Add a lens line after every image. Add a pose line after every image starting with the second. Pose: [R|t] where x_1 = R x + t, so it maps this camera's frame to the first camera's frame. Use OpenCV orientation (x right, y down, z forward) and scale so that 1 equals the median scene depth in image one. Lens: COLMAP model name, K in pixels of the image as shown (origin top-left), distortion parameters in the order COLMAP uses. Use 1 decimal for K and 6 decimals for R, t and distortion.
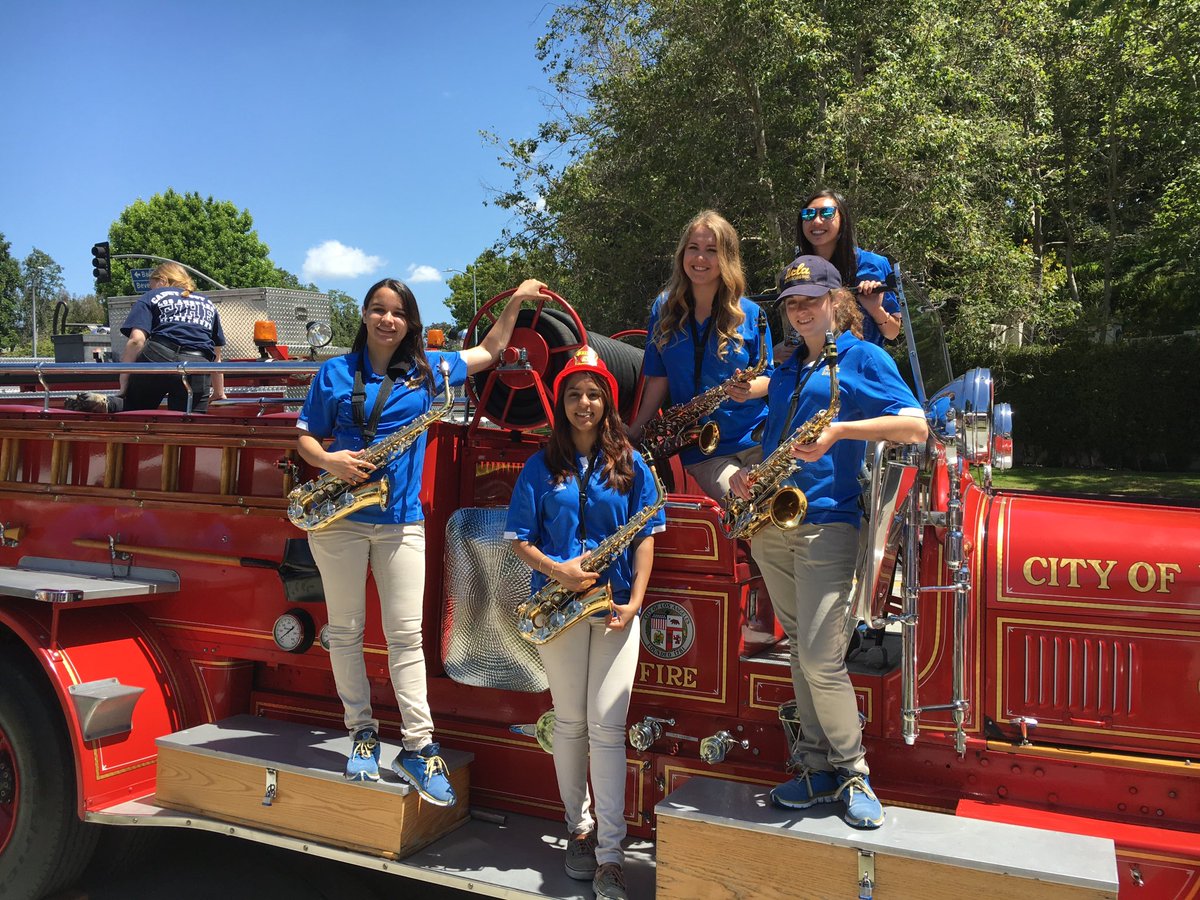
lens RADIAL K [[1013.7, 0, 577.5], [0, 1013.7, 446.2], [0, 0, 1]] dist [0.073902, -0.094146]
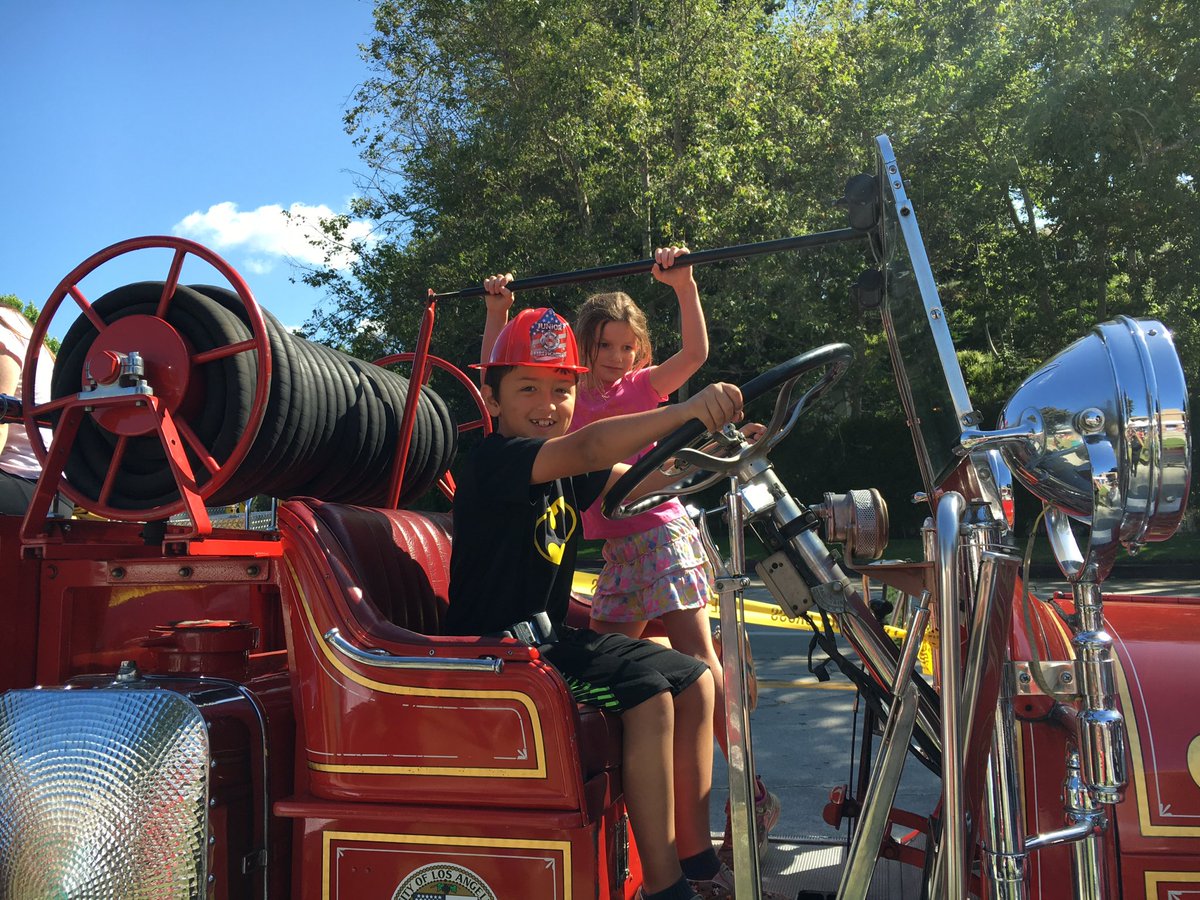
lens RADIAL K [[1027.4, 0, 600.0], [0, 1027.4, 450.0], [0, 0, 1]] dist [0.081071, -0.107698]
pose [[0.982728, -0.037774, 0.181159, 0.065761], [0.052592, 0.995589, -0.077697, 0.001322], [-0.177425, 0.085883, 0.980380, 0.408559]]
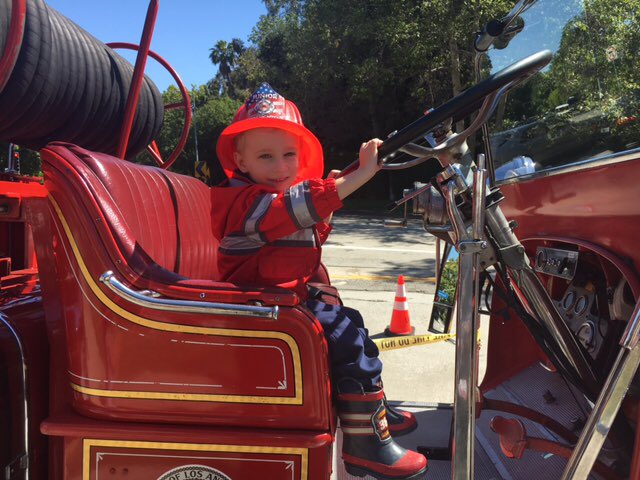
lens RADIAL K [[541.5, 0, 320.0], [0, 541.5, 240.0], [0, 0, 1]] dist [0.018956, -0.002120]
pose [[0.918718, -0.019219, 0.394447, 0.029319], [-0.010189, 0.997329, 0.072326, 0.004841], [-0.394783, -0.070466, 0.916068, 0.584399]]
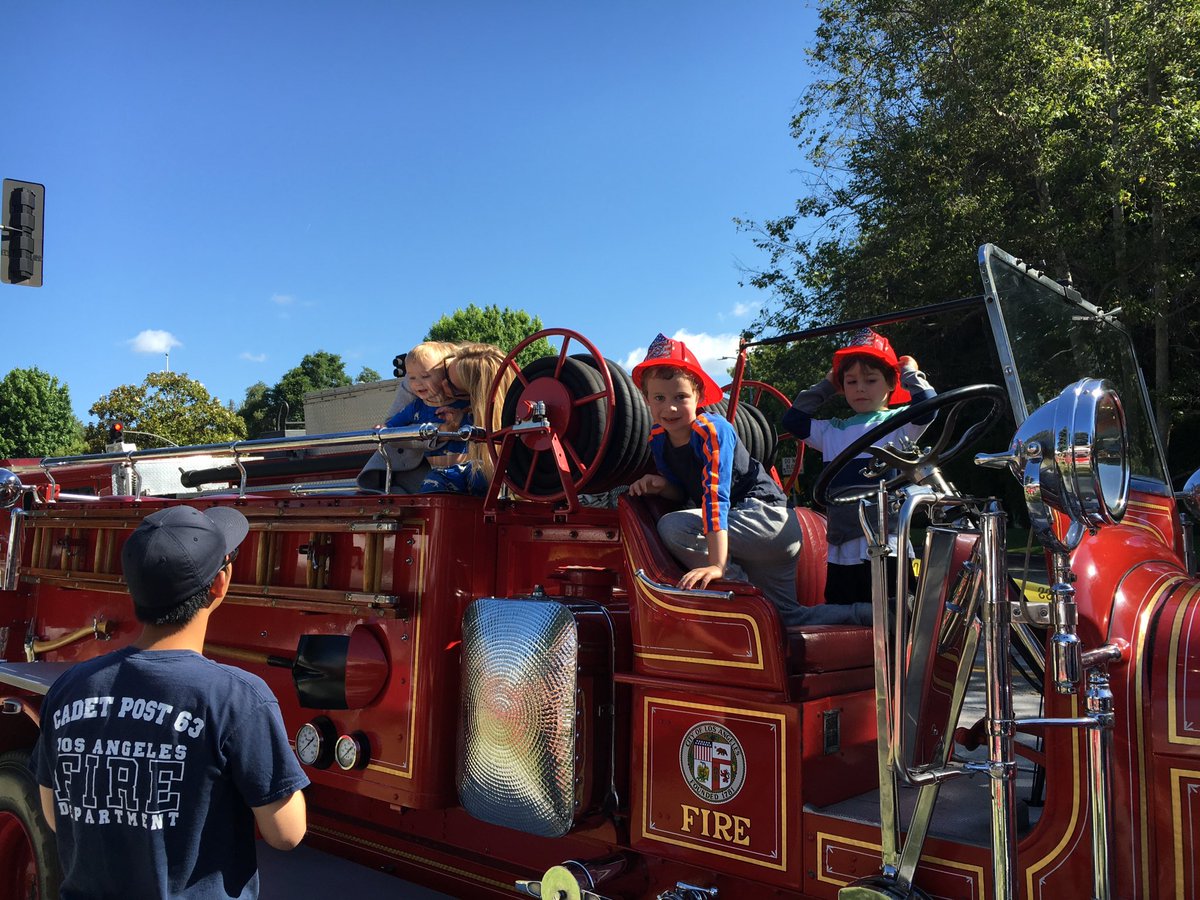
lens RADIAL K [[1013.7, 0, 577.5], [0, 1013.7, 446.2], [0, 0, 1]] dist [0.073902, -0.094146]
pose [[0.960876, -0.045813, -0.273165, 0.172021], [0.022216, 0.995796, -0.088860, 0.011757], [0.276088, 0.079315, 0.957854, 0.195432]]
